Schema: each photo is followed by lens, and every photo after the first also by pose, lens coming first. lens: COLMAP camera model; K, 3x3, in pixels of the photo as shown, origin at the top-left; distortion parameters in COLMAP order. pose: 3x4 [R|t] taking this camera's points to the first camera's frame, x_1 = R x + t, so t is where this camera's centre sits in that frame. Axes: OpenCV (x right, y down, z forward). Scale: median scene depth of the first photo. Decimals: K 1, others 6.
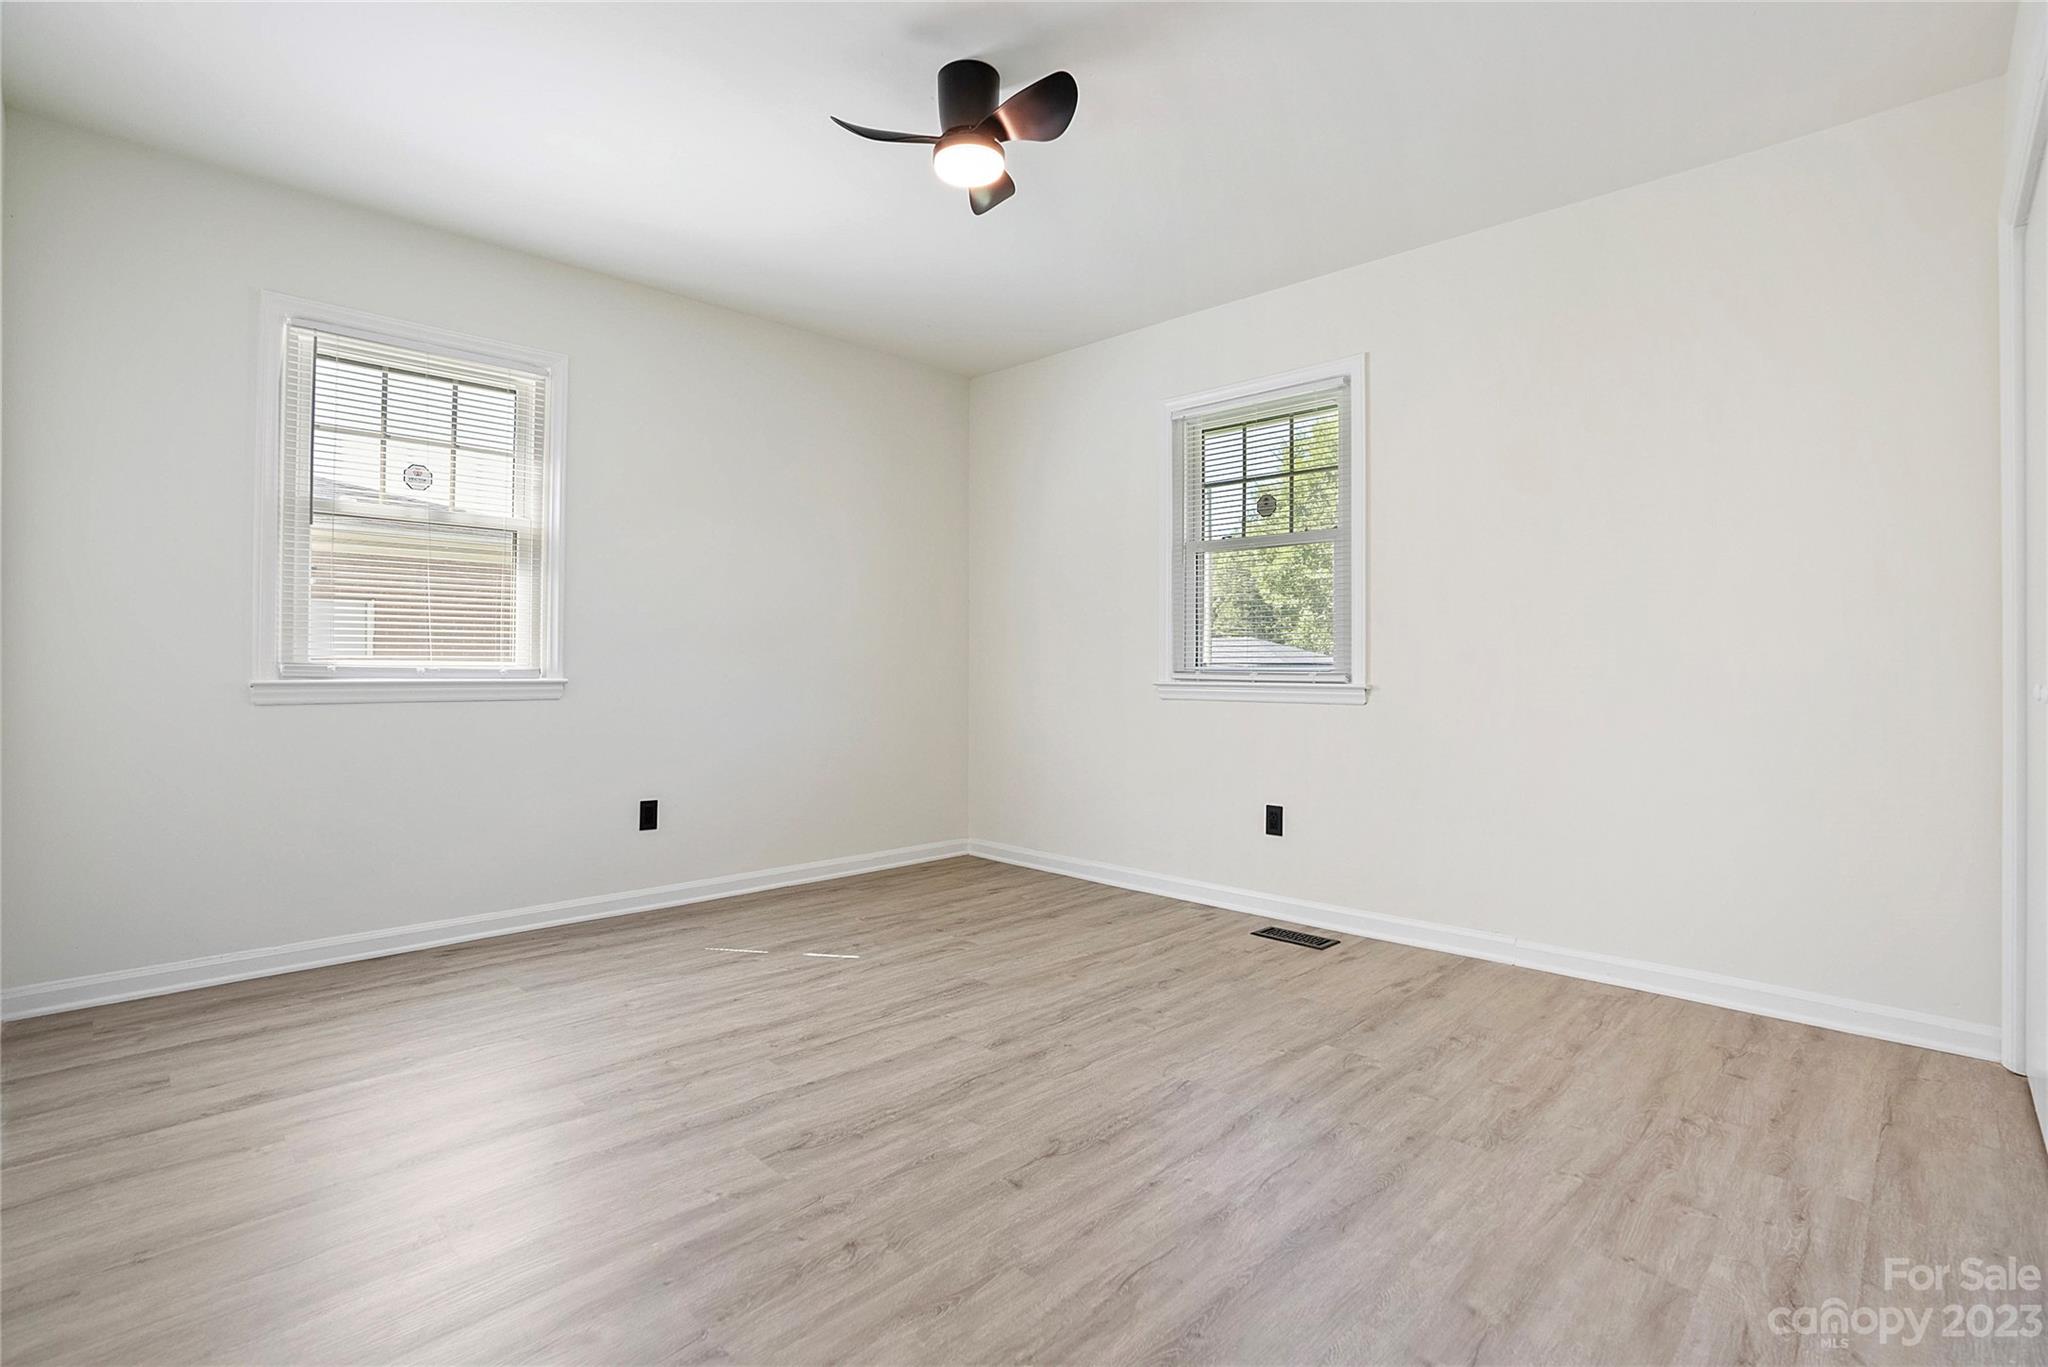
lens RADIAL K [[959.3, 0, 1008.5], [0, 959.3, 666.1], [0, 0, 1]] dist [-0.008320, 0.001125]
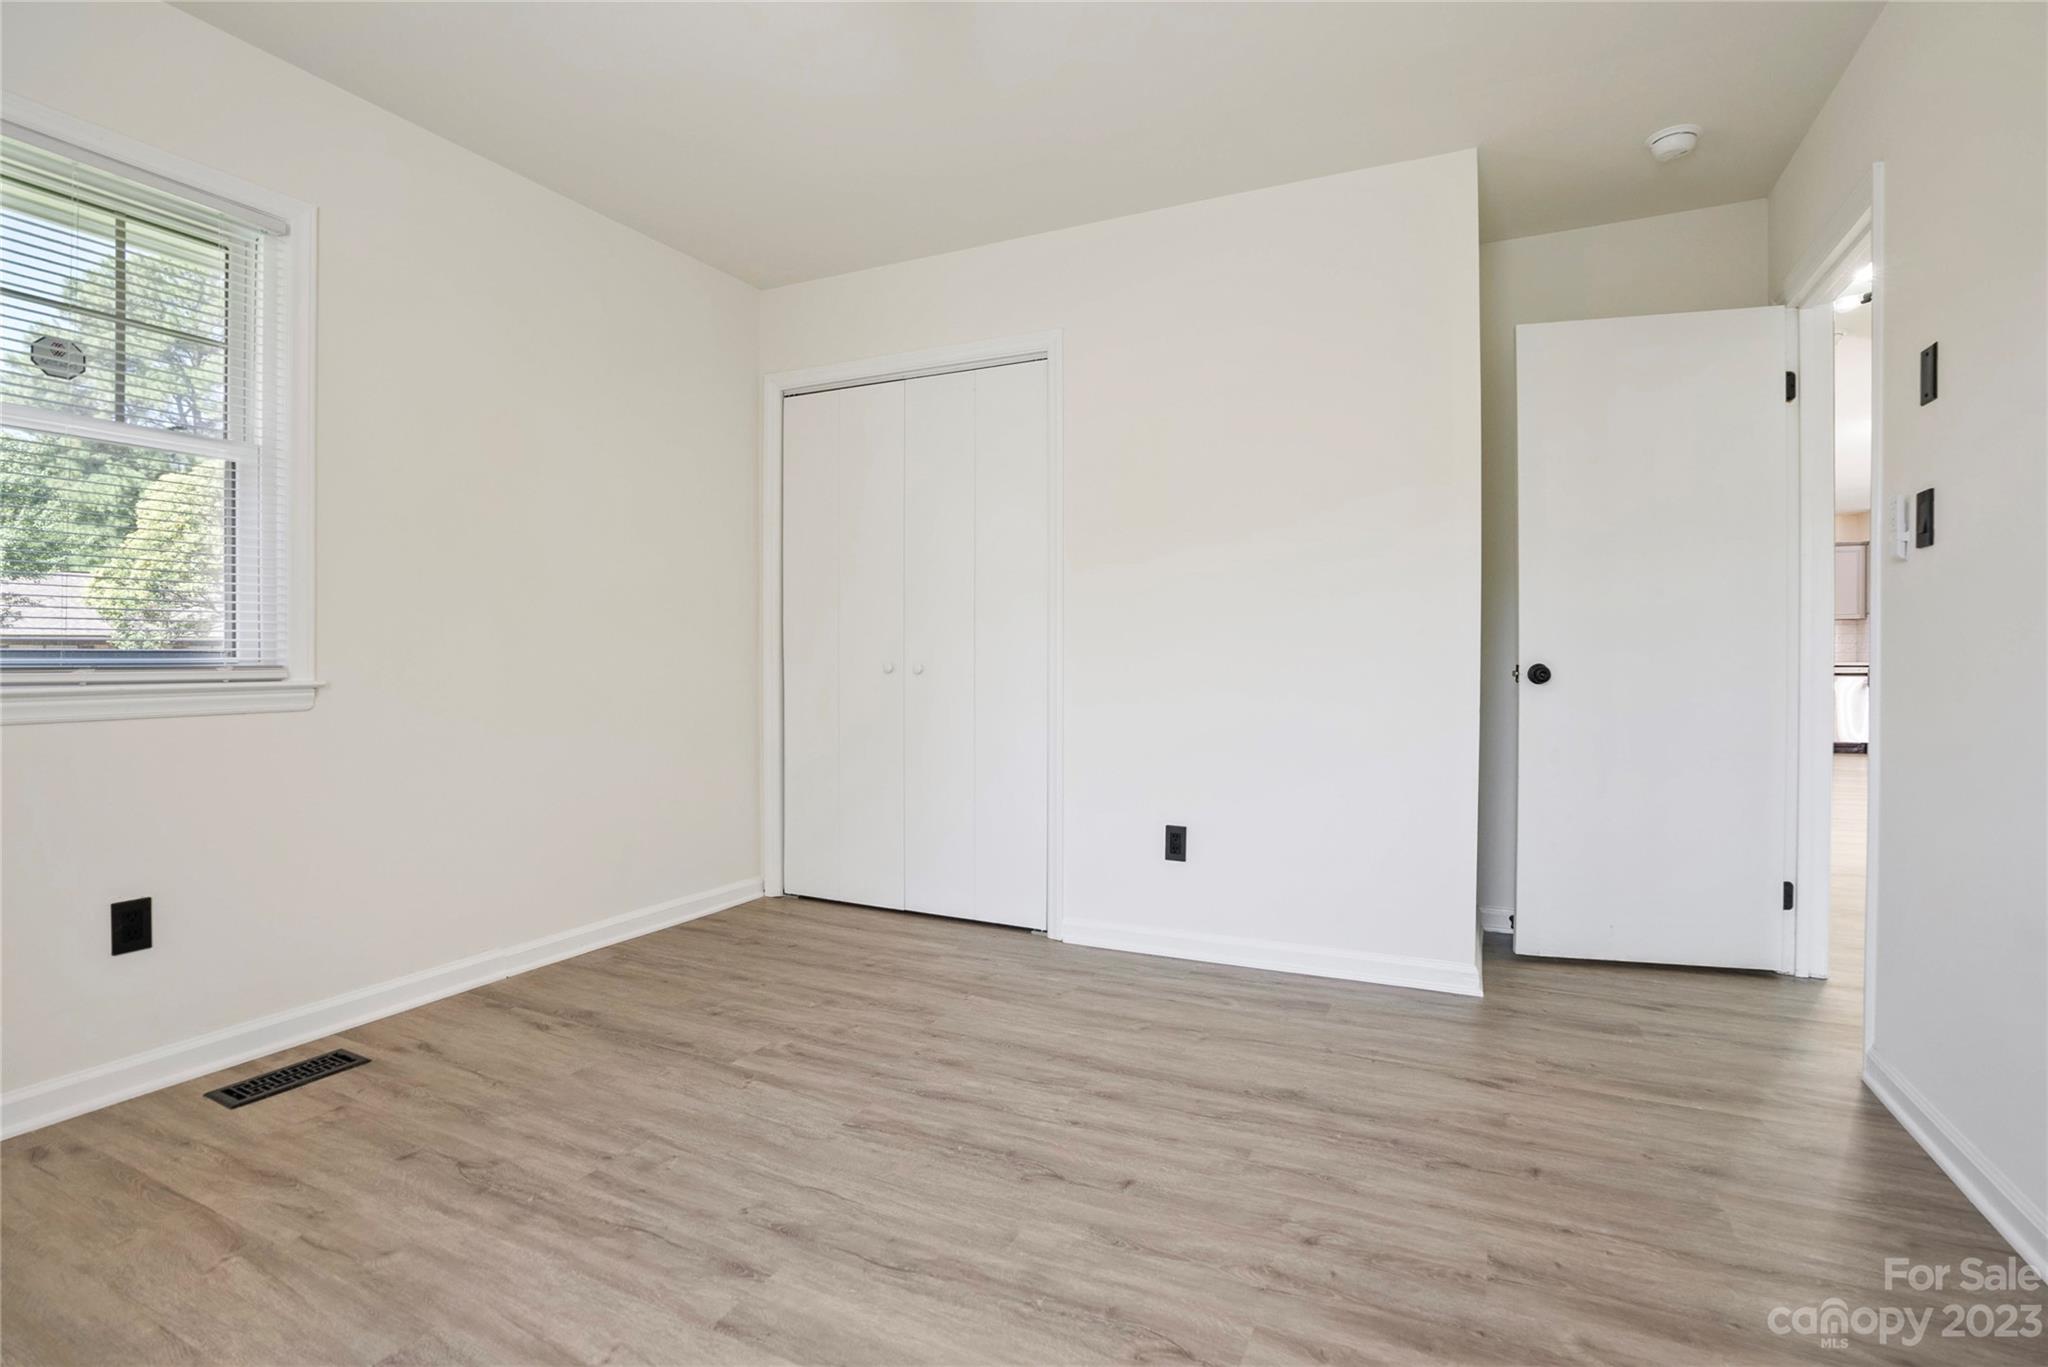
lens RADIAL K [[959.3, 0, 1008.5], [0, 959.3, 666.1], [0, 0, 1]] dist [-0.008320, 0.001125]
pose [[-0.316056, -0.005563, 0.948724, -0.672285], [-0.014922, 0.999888, 0.000892, -0.004418], [-0.948623, -0.013875, -0.316104, 1.067876]]
